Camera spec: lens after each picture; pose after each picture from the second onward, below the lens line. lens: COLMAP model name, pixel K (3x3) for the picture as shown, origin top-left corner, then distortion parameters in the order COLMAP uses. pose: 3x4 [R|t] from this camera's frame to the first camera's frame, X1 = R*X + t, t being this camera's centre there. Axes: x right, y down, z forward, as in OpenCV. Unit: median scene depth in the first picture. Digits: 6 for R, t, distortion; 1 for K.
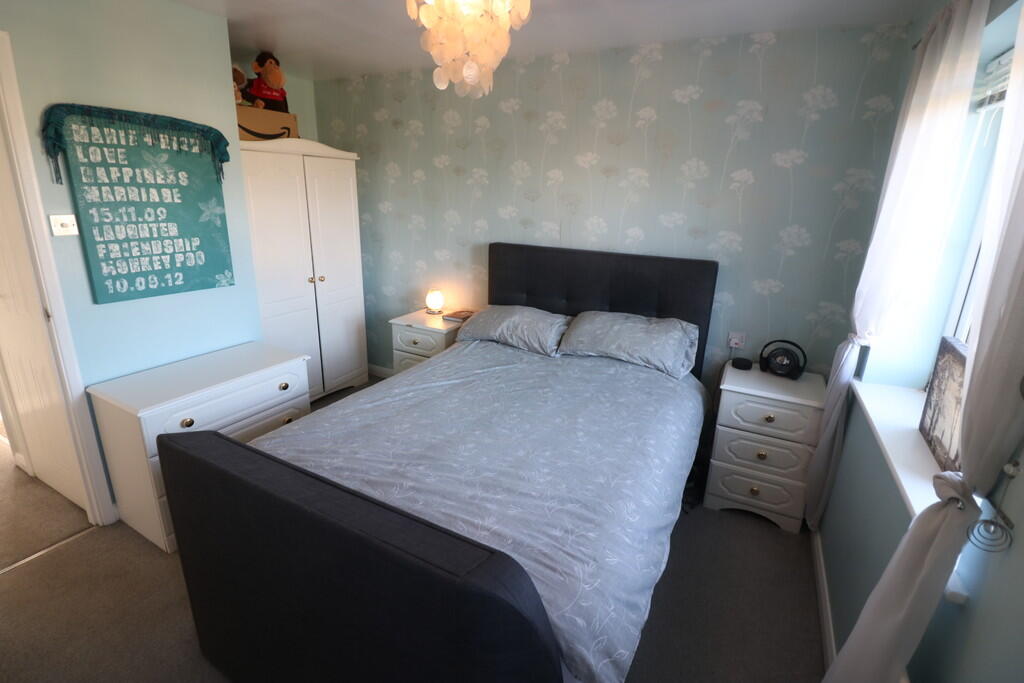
lens RADIAL K [[475.1, 0, 512.4], [0, 475.1, 334.7], [0, 0, 1]] dist [0.012701, -0.012897]
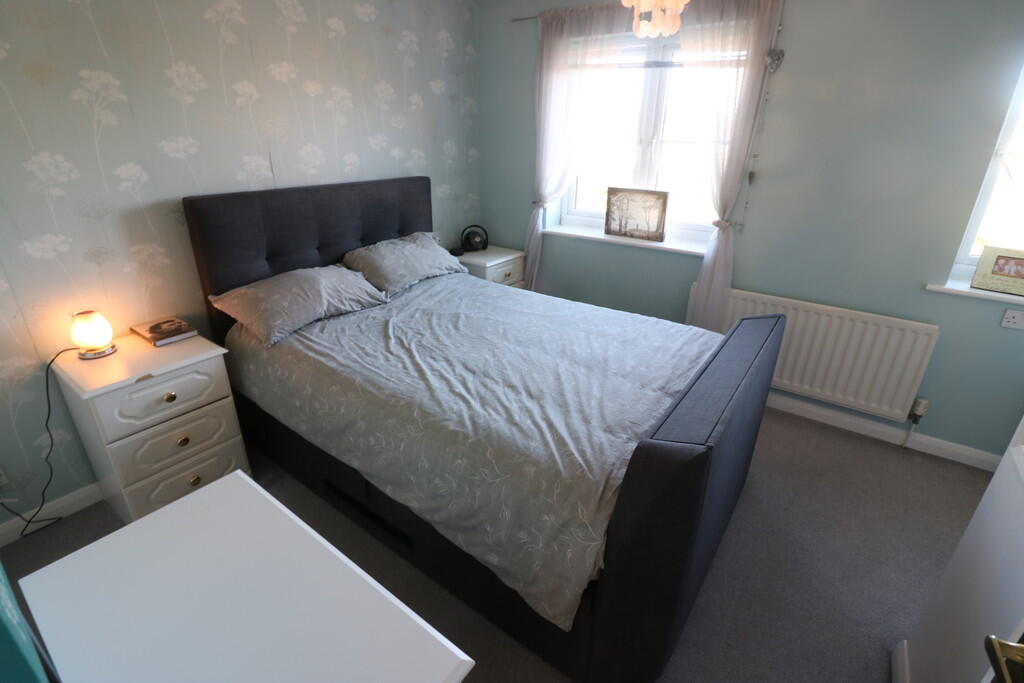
lens RADIAL K [[475.1, 0, 512.4], [0, 475.1, 334.7], [0, 0, 1]] dist [0.012701, -0.012897]
pose [[0.137152, -0.428972, 0.892845, -0.760085], [0.266379, 0.884132, 0.383866, -0.194818], [-0.954061, 0.185187, 0.235530, 0.563256]]
